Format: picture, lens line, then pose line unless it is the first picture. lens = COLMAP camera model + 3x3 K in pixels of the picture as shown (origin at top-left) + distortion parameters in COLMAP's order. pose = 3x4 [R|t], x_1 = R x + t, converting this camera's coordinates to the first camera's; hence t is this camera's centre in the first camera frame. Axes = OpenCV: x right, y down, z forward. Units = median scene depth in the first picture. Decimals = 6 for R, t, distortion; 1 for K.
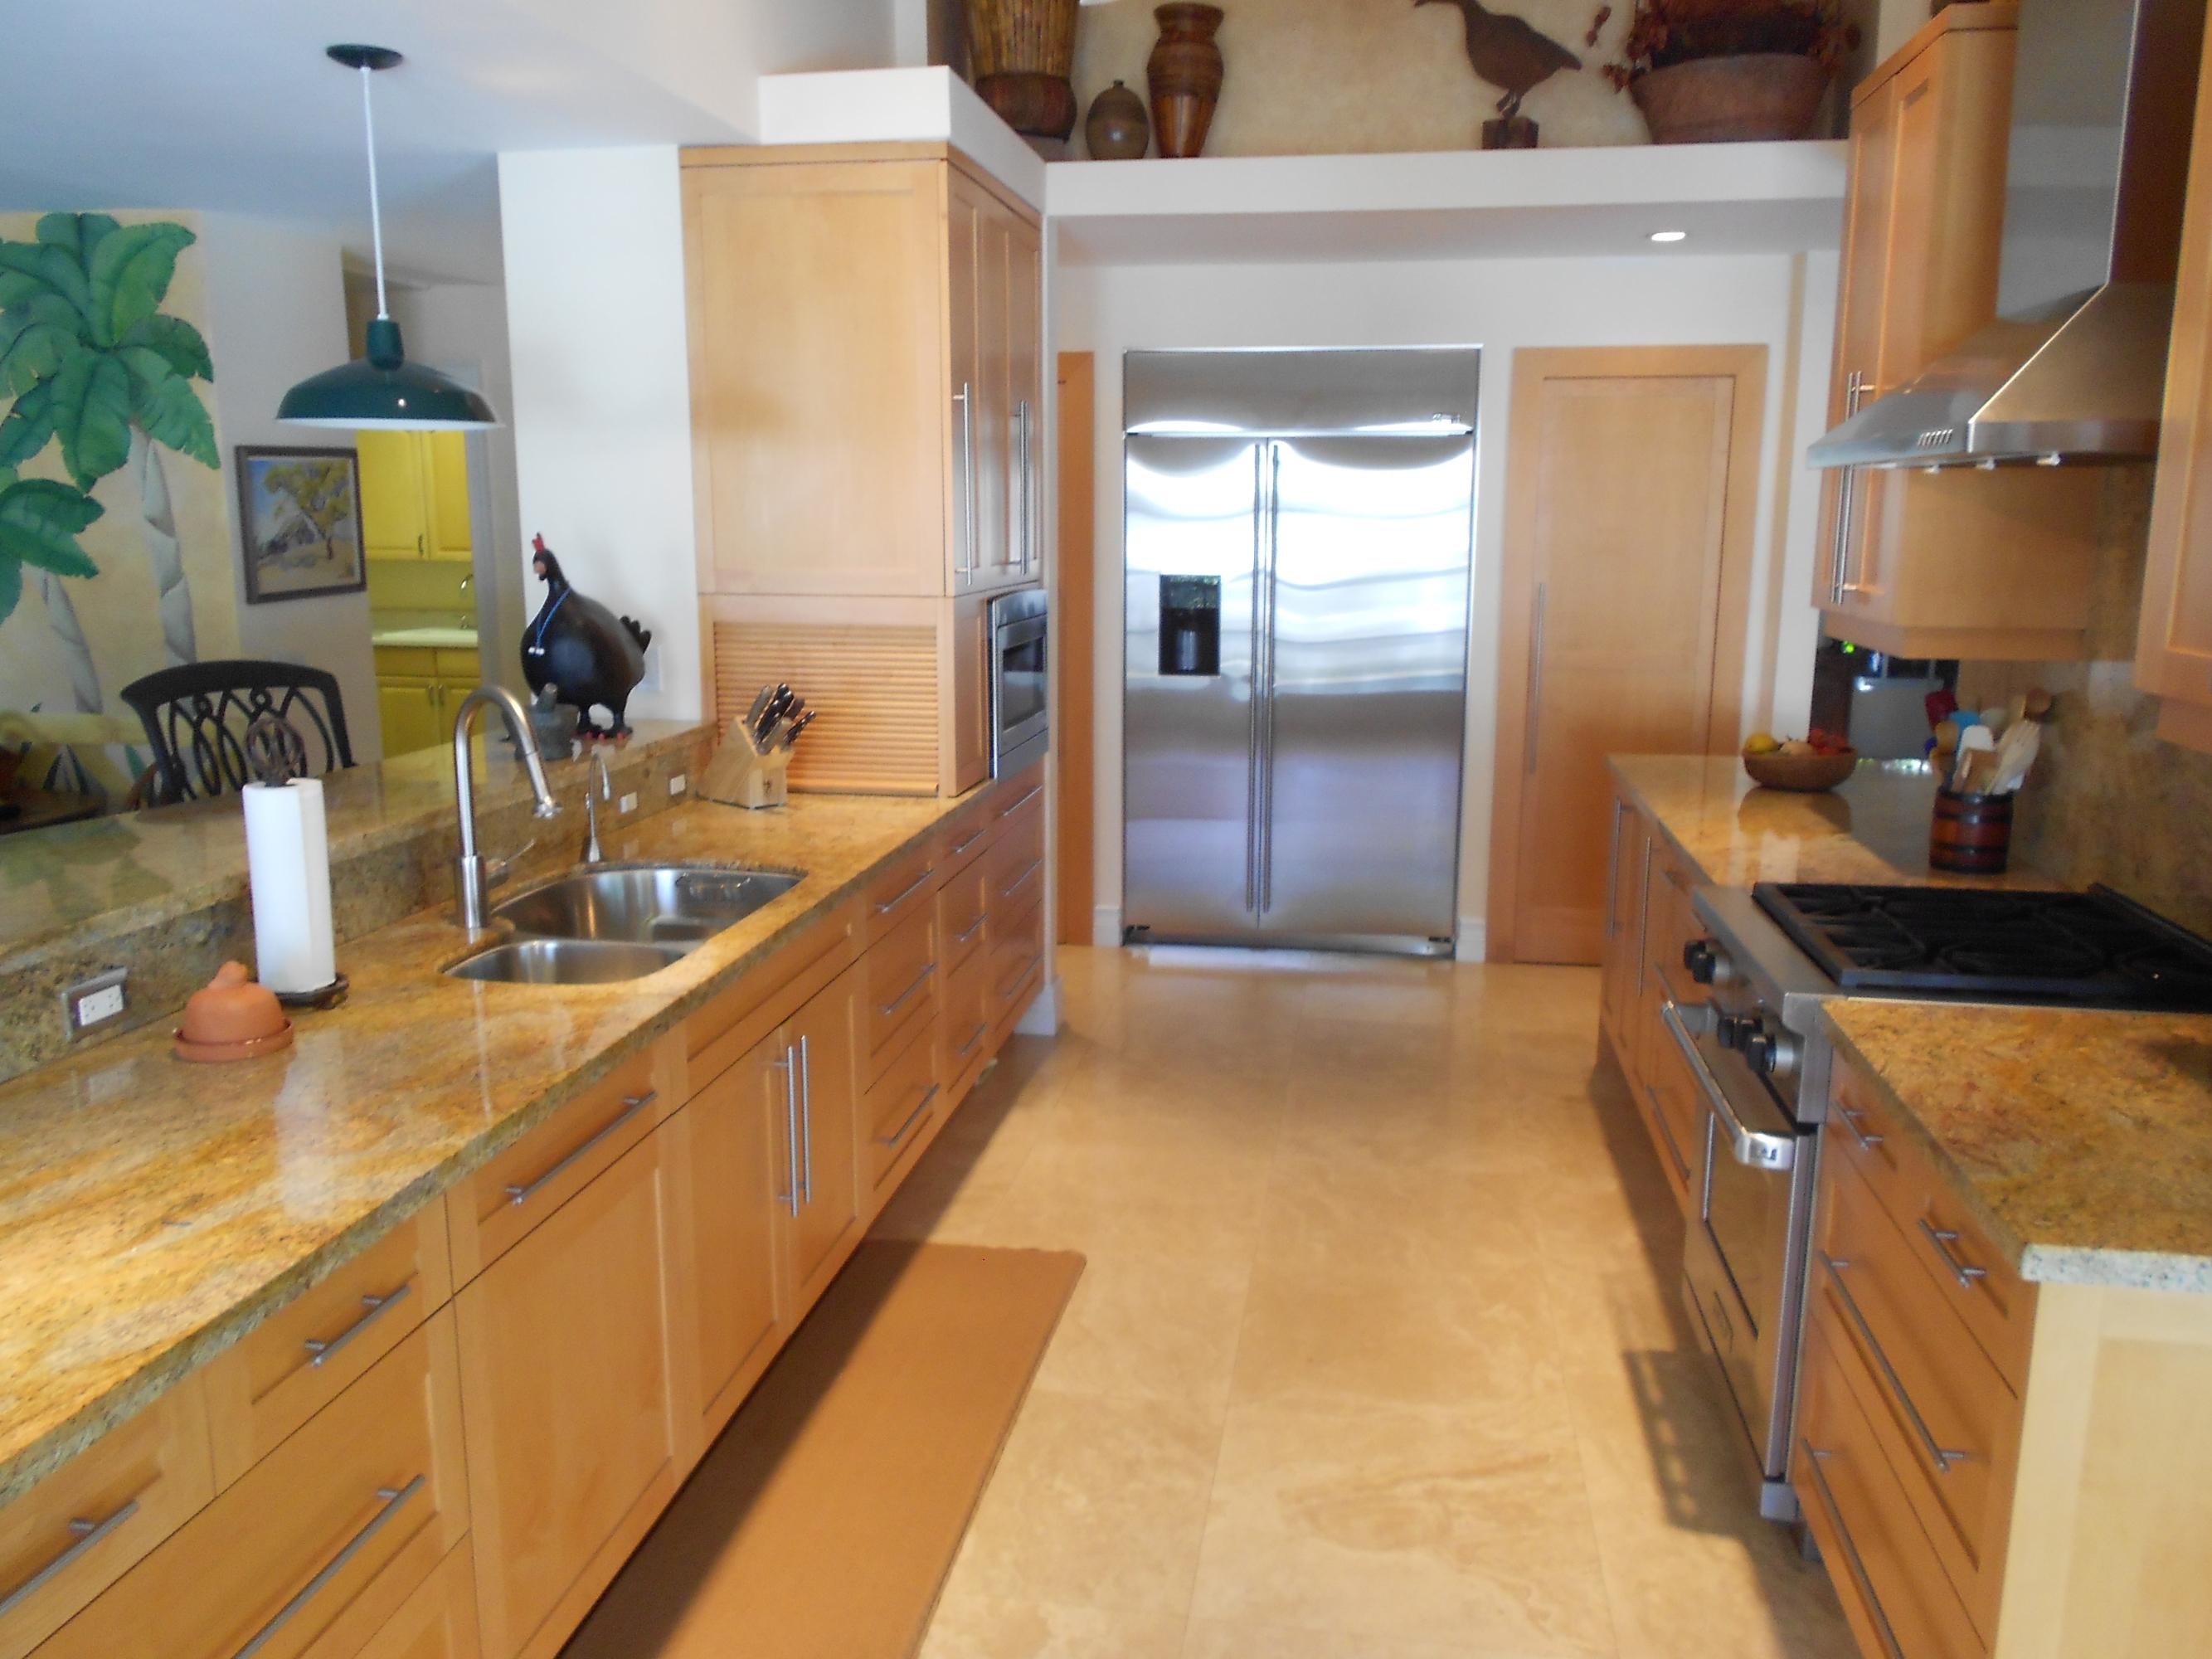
lens RADIAL K [[1725.8, 0, 1111.7], [0, 1725.8, 856.9], [0, 0, 1]] dist [0.002828, -0.010832]
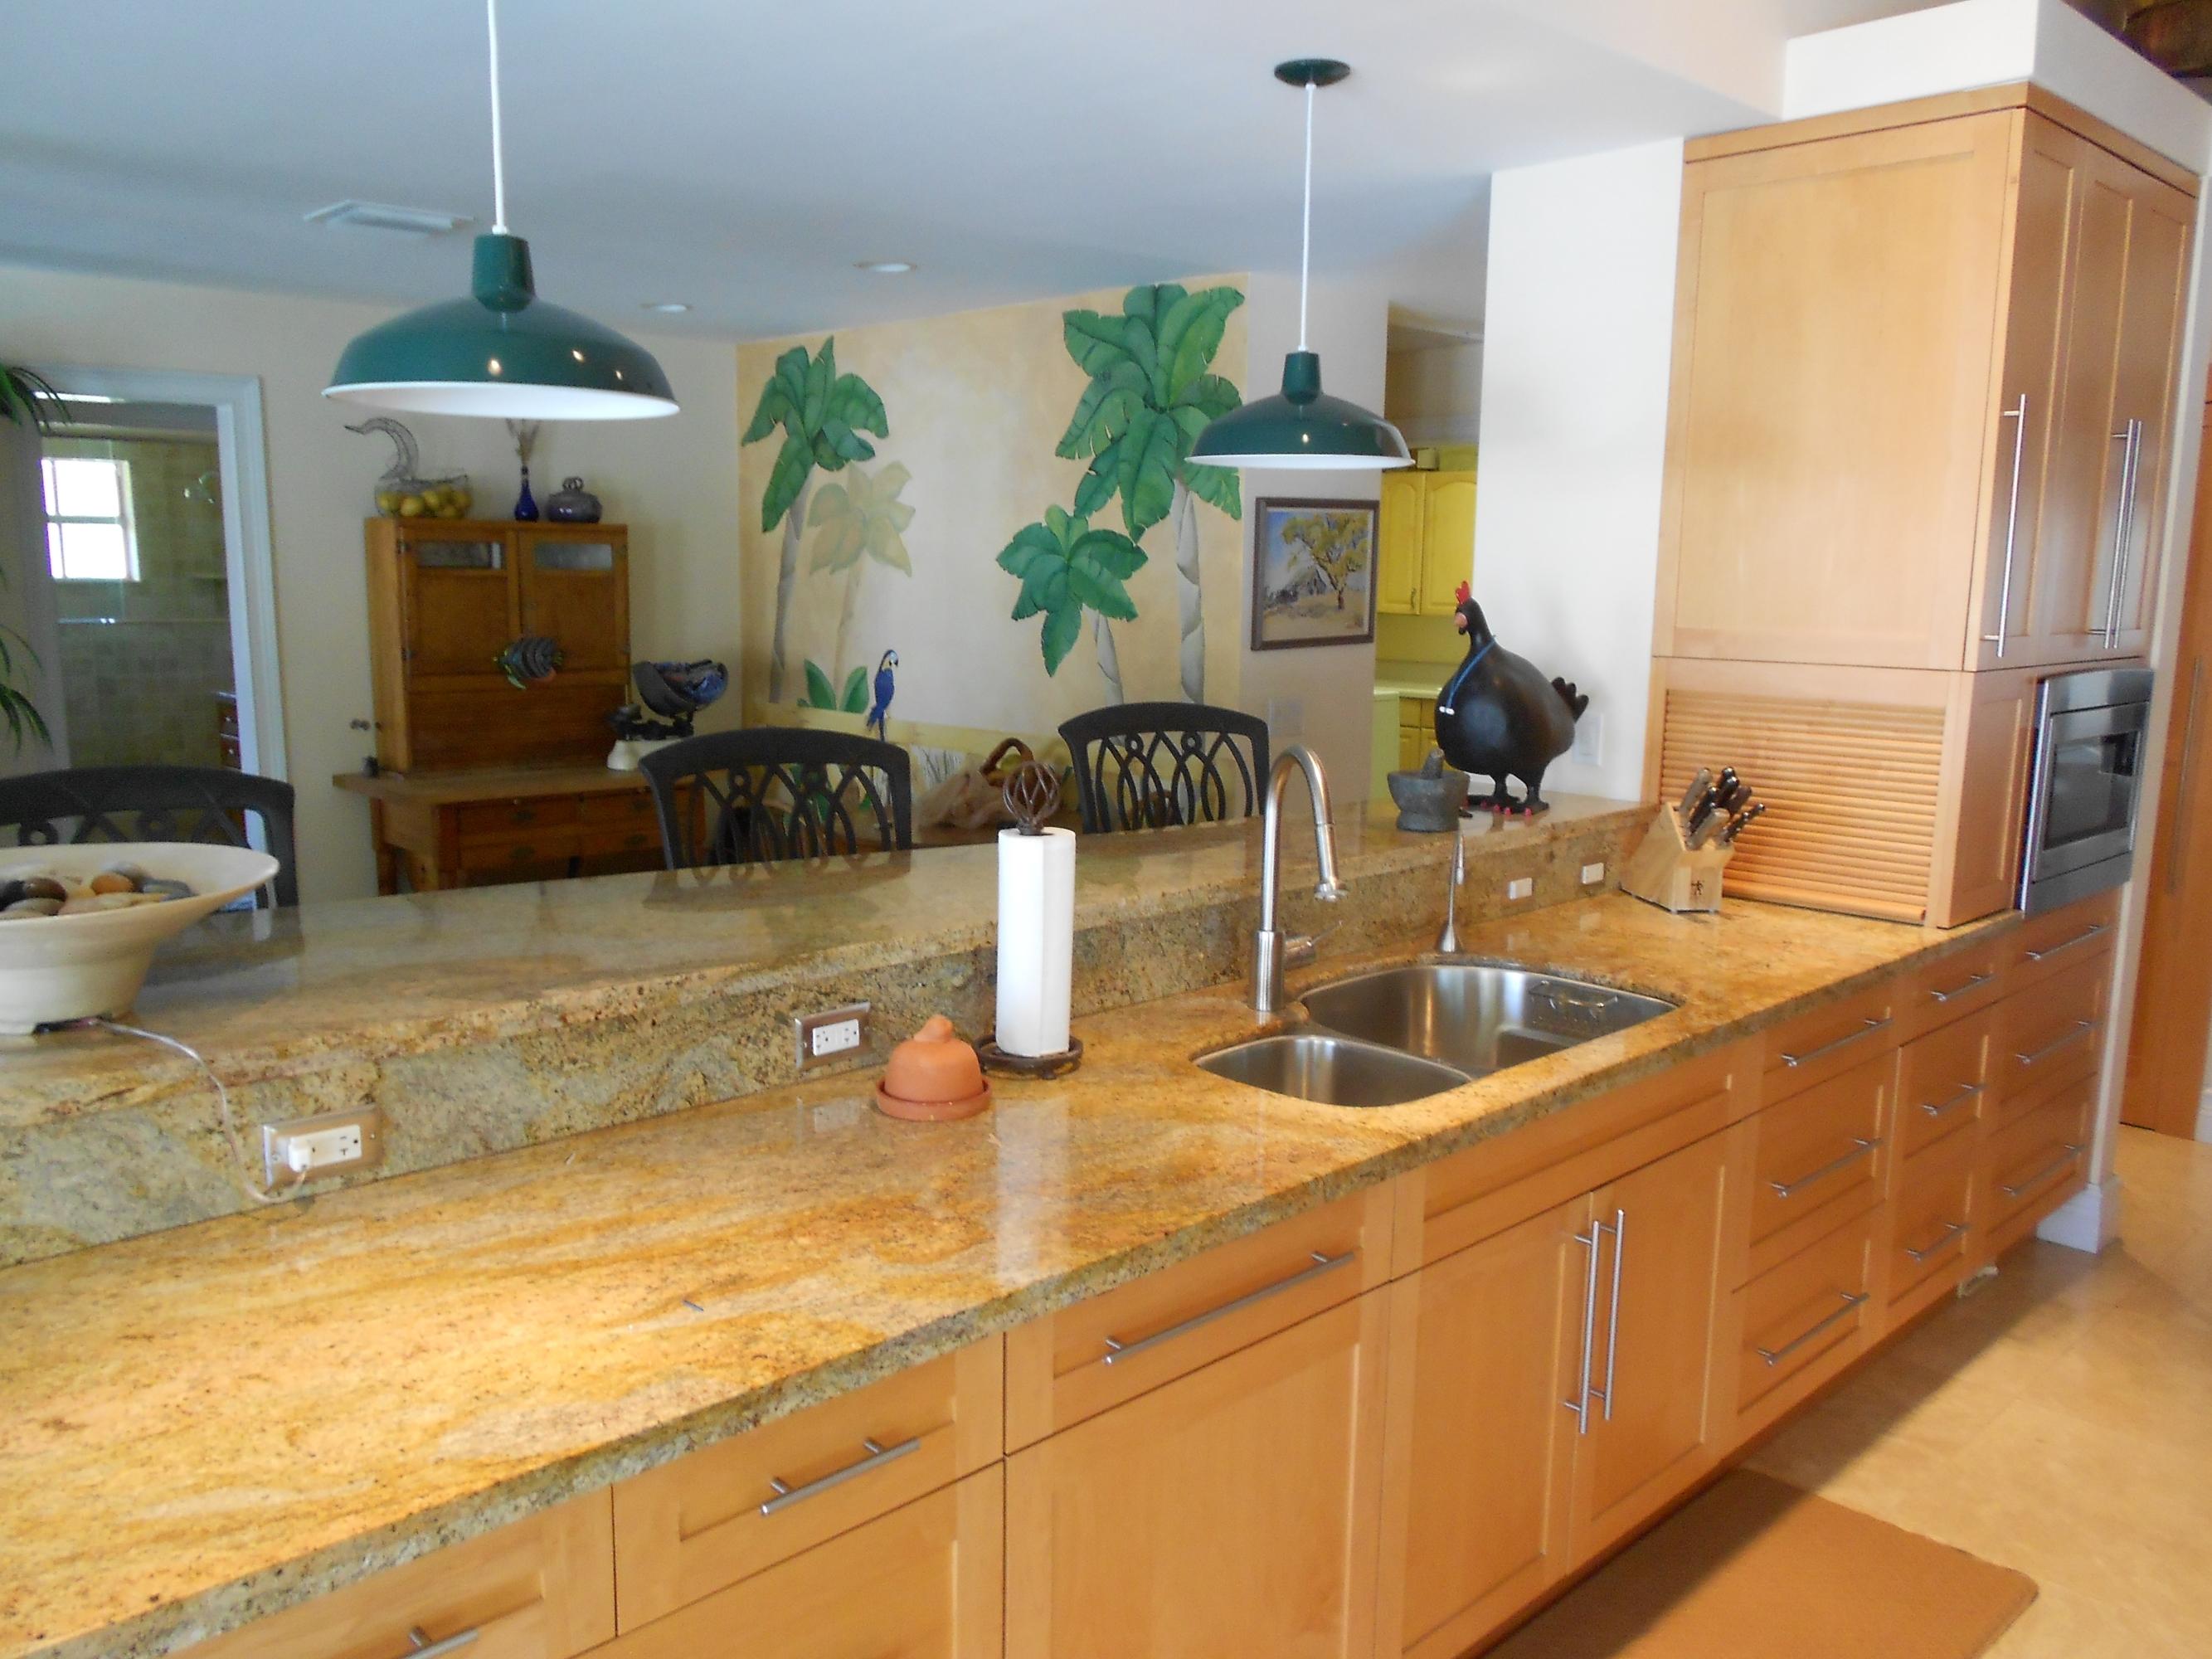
lens RADIAL K [[1725.8, 0, 1111.7], [0, 1725.8, 856.9], [0, 0, 1]] dist [0.002828, -0.010832]
pose [[0.802875, 0.106640, -0.586532, 0.069939], [-0.128280, 0.991727, 0.004714, -0.026518], [0.582183, 0.071456, 0.809912, 0.181311]]
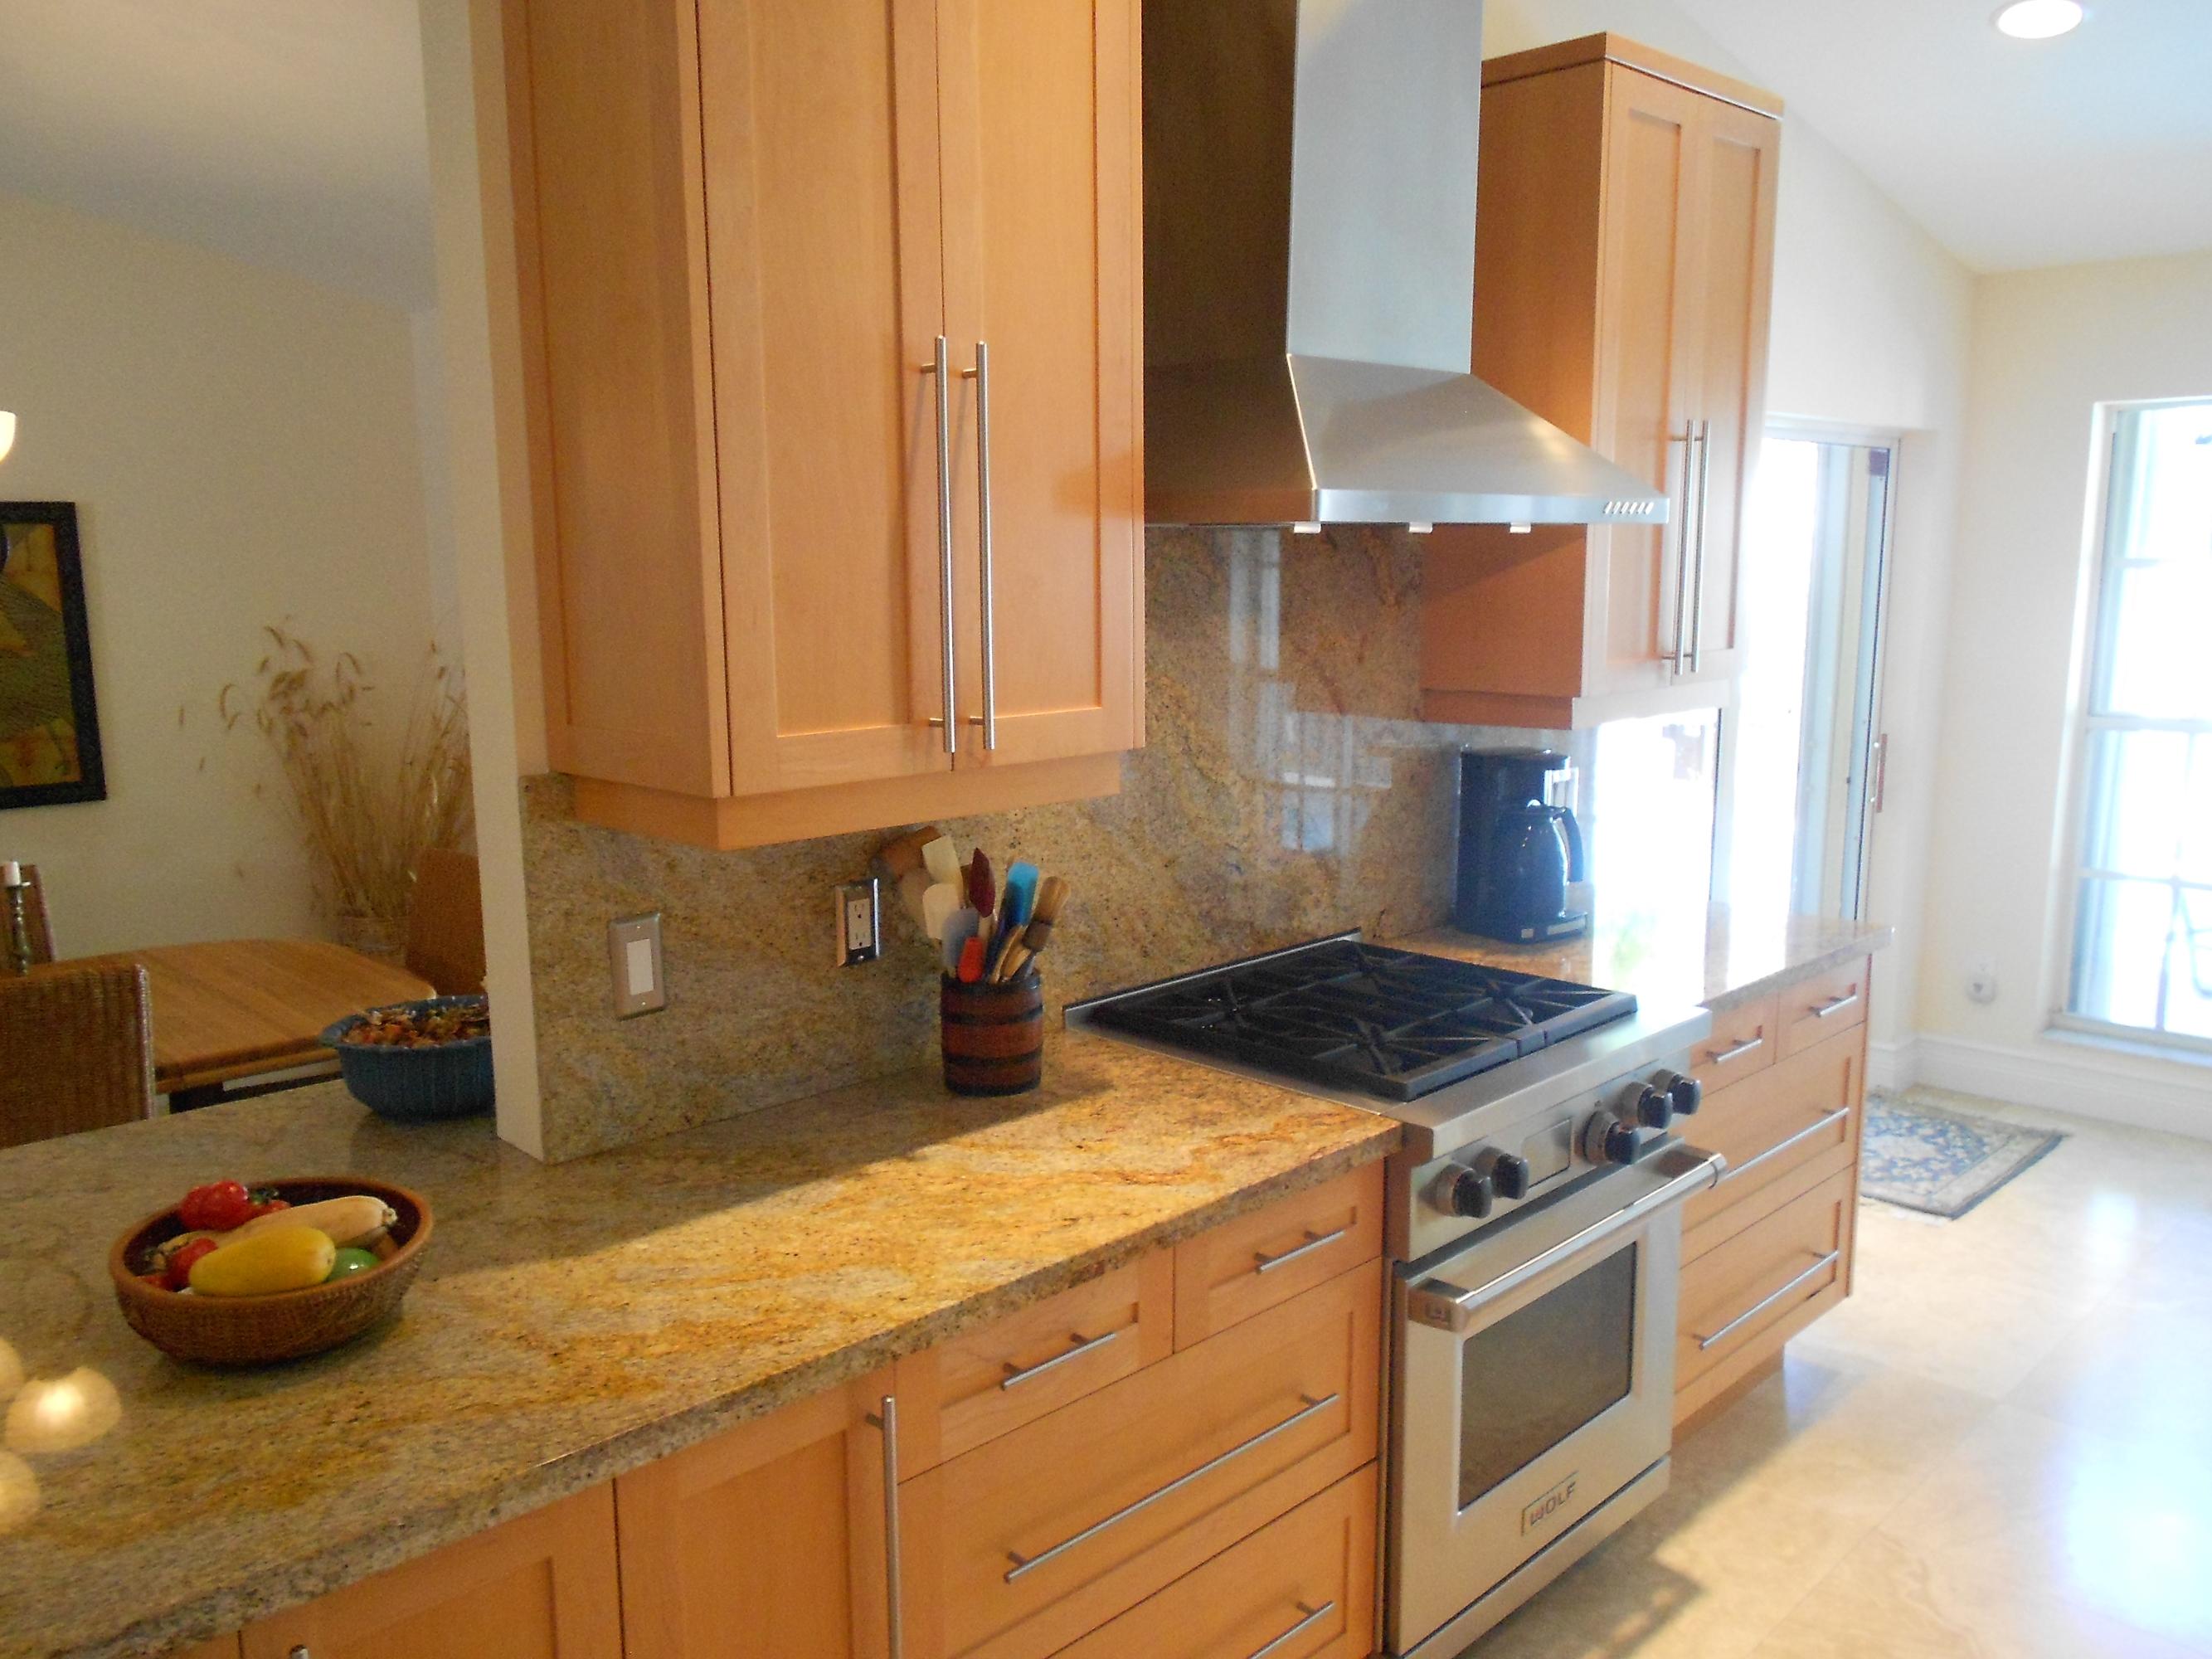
lens RADIAL K [[1725.8, 0, 1111.7], [0, 1725.8, 856.9], [0, 0, 1]] dist [0.002828, -0.010832]
pose [[-0.809721, -0.102770, 0.577745, 0.057419], [0.119978, 0.934754, 0.334426, -0.317285], [-0.574419, 0.340108, -0.744560, 1.496774]]
